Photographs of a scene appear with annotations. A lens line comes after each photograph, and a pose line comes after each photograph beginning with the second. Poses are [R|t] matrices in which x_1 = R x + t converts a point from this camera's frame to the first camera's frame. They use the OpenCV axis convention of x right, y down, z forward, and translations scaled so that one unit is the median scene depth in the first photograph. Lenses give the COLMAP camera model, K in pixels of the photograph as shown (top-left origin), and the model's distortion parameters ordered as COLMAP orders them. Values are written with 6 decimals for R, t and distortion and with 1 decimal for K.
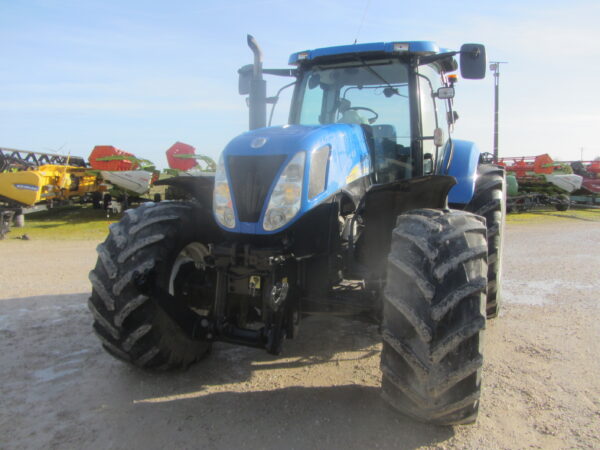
lens RADIAL K [[495.2, 0, 299.2], [0, 495.2, 221.7], [0, 0, 1]] dist [-0.012085, 0.001672]
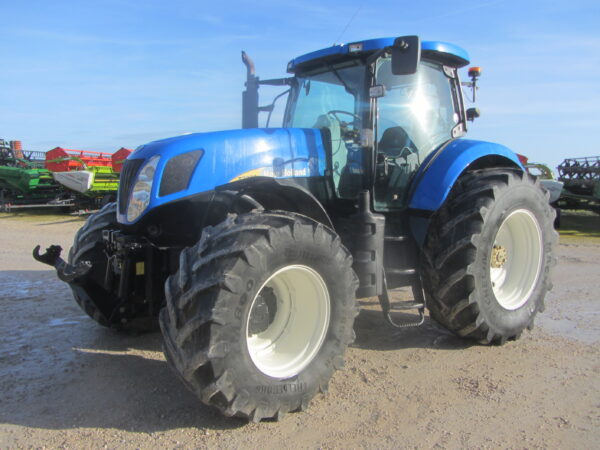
lens RADIAL K [[495.2, 0, 297.7], [0, 495.2, 228.0], [0, 0, 1]] dist [-0.012085, 0.001672]
pose [[0.880301, 0.057068, -0.470971, 0.570833], [-0.057224, 0.998263, 0.014004, -0.004561], [0.470952, 0.014623, 0.882038, 0.088546]]
